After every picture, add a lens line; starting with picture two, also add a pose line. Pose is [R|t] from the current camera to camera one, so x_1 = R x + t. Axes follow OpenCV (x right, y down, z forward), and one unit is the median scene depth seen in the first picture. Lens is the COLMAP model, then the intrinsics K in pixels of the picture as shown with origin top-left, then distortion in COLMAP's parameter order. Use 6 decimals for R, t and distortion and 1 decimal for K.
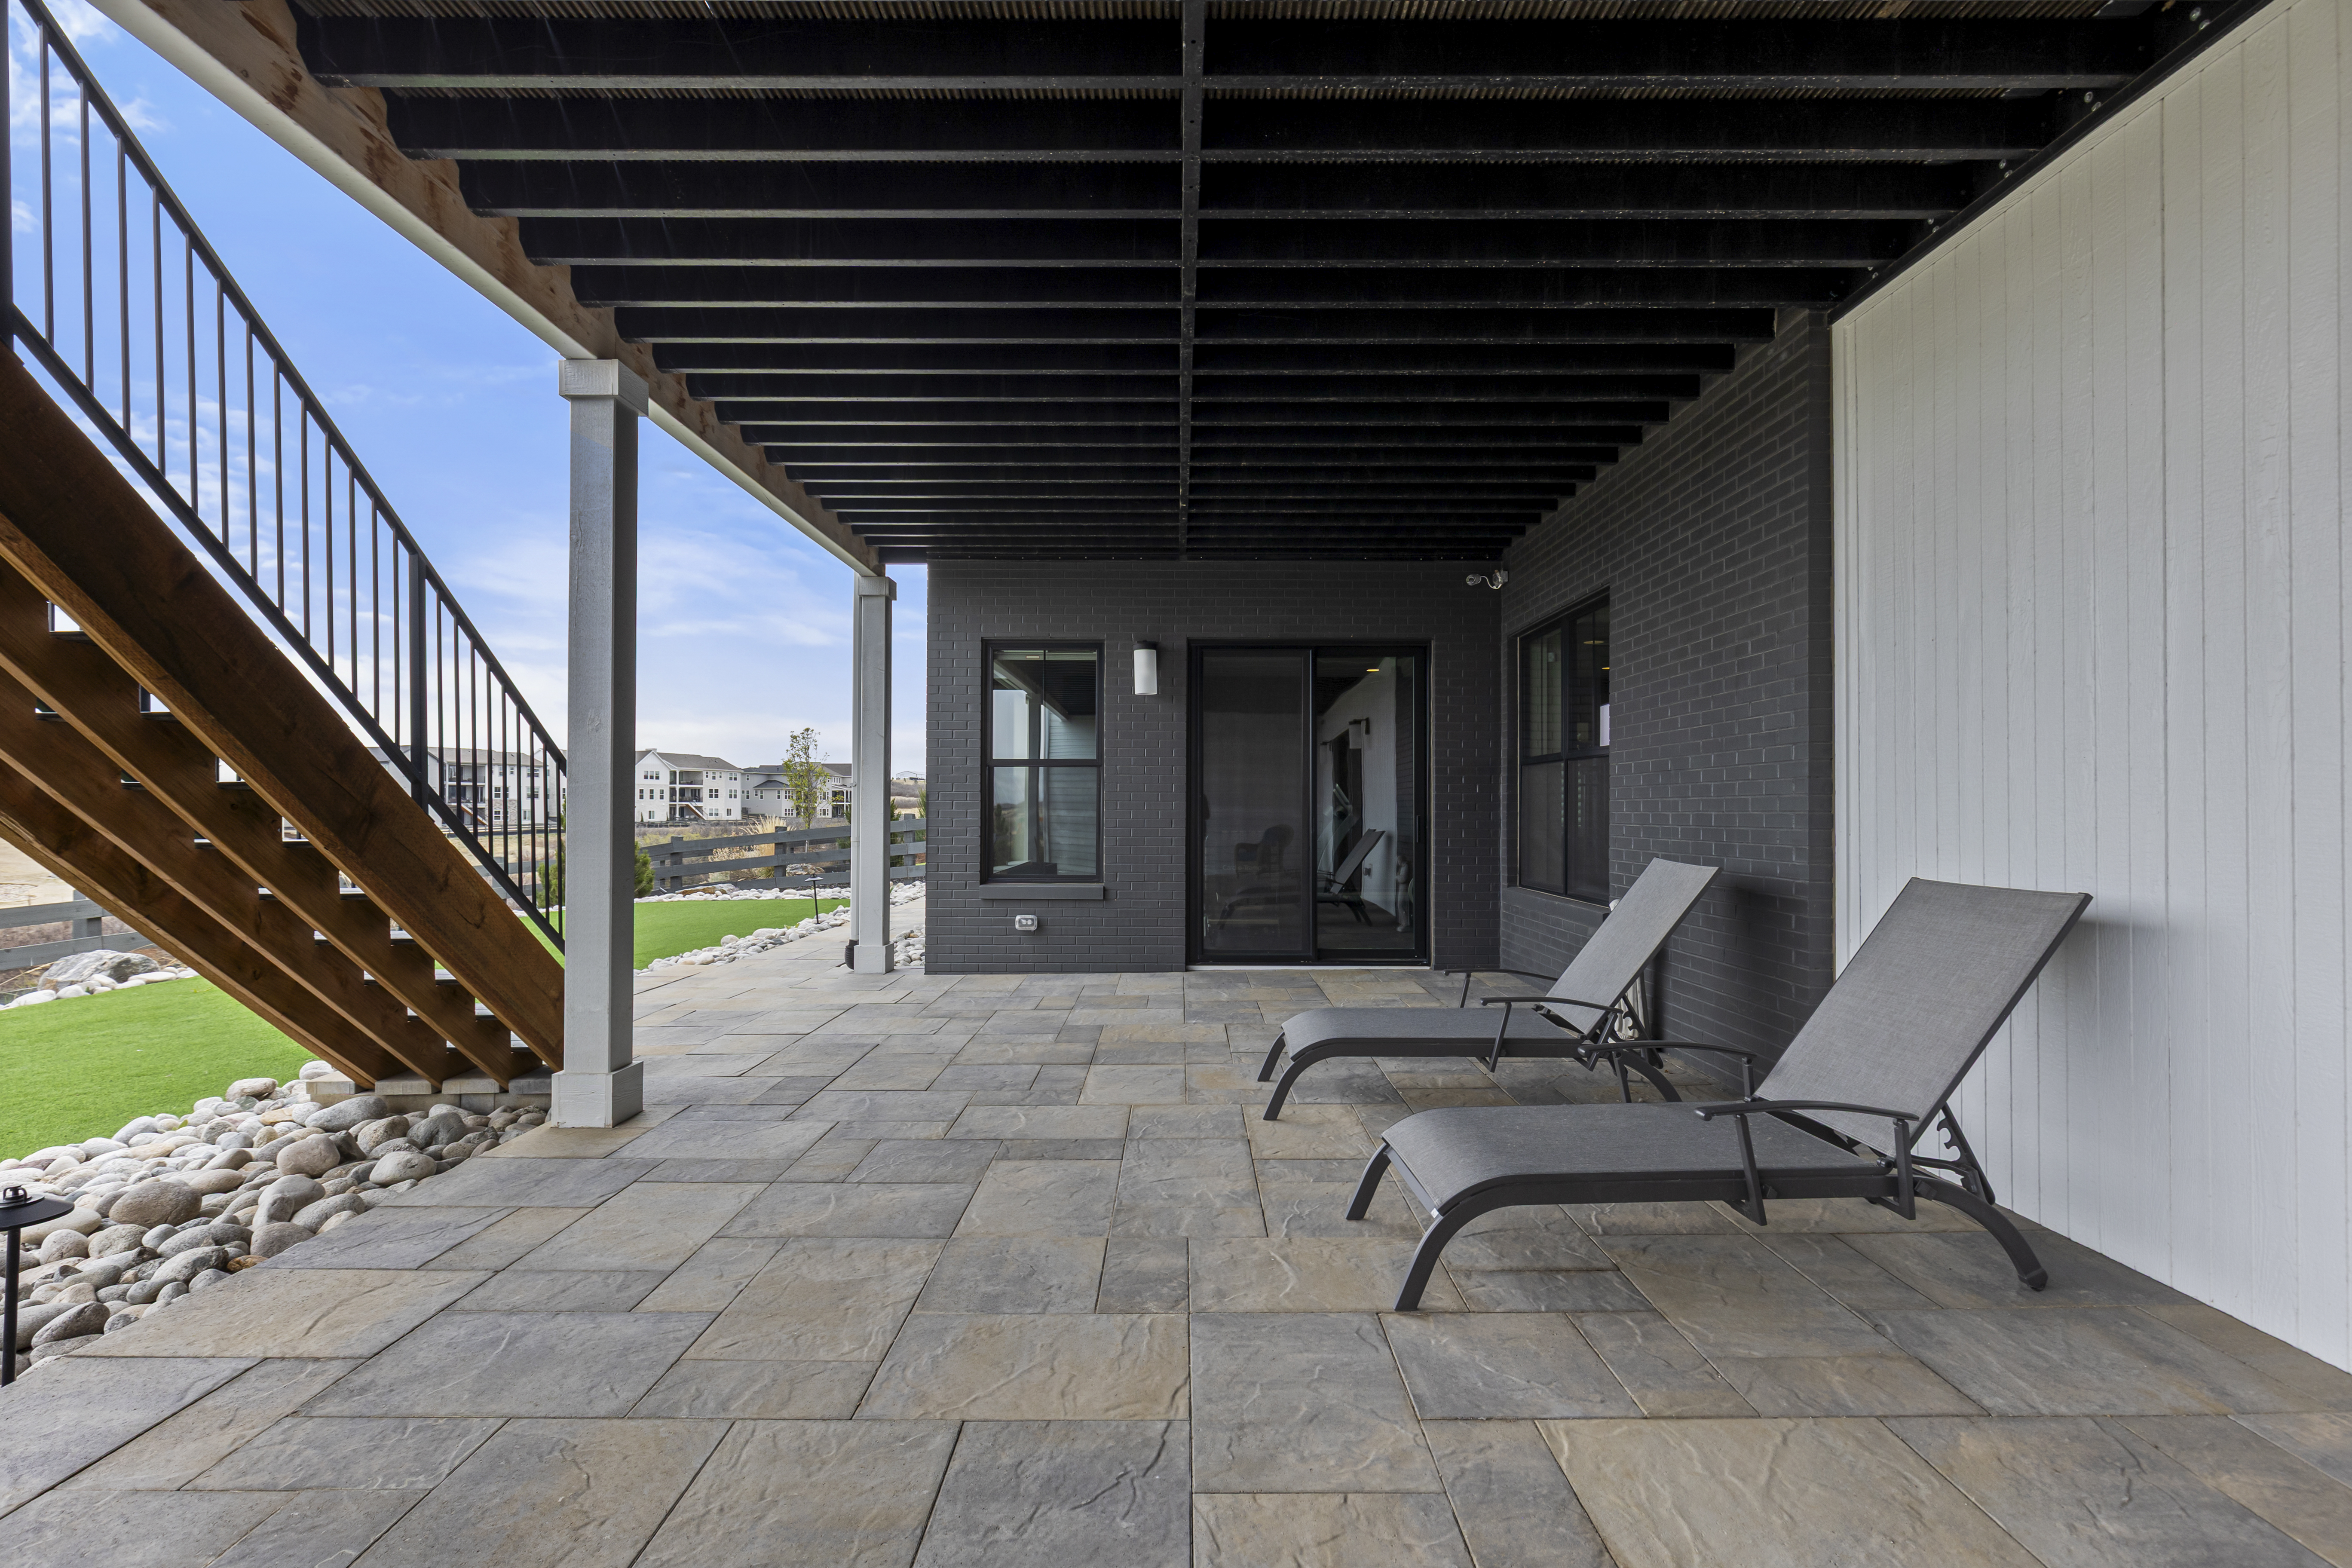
lens RADIAL K [[1080.5, 0, 1193.4], [0, 1080.5, 792.8], [0, 0, 1]] dist [0.006231, -0.000944]
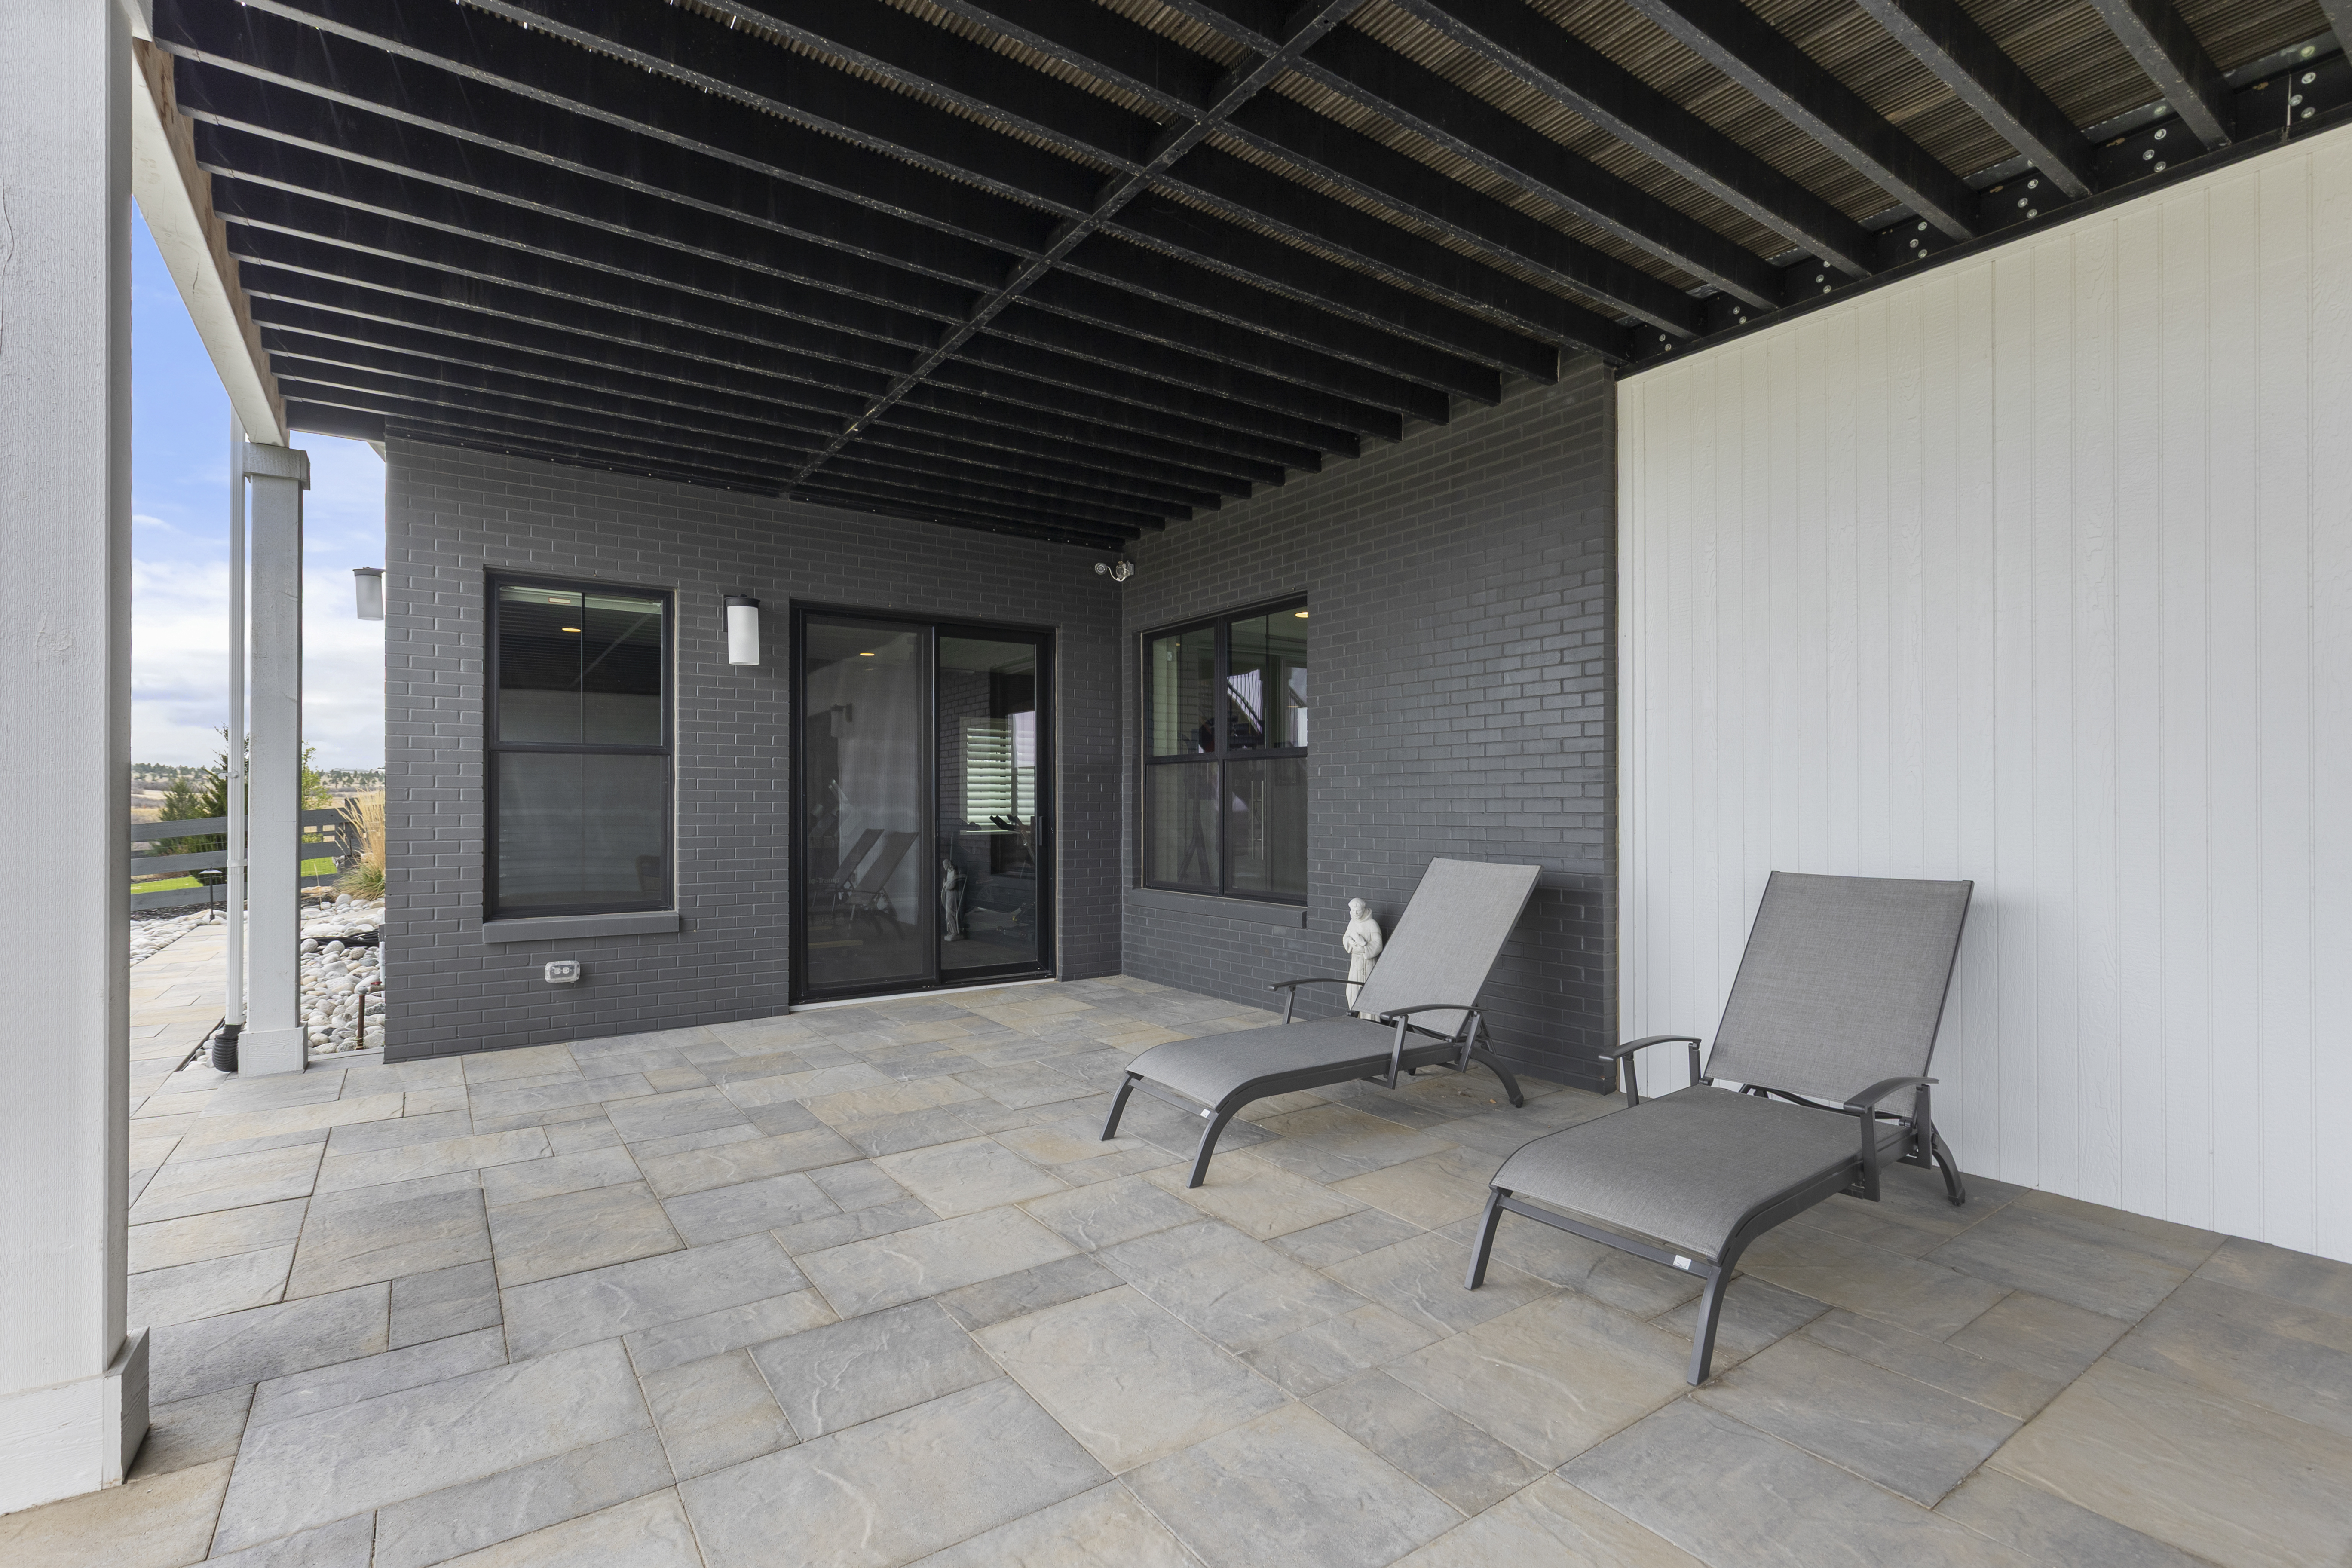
lens RADIAL K [[1080.5, 0, 1177.1], [0, 1080.5, 796.6], [0, 0, 1]] dist [0.006231, -0.000944]
pose [[0.819357, 0.000813, 0.573284, -0.404124], [-0.005659, 0.999962, 0.006669, -0.004595], [-0.573256, -0.008708, 0.819330, 0.313524]]
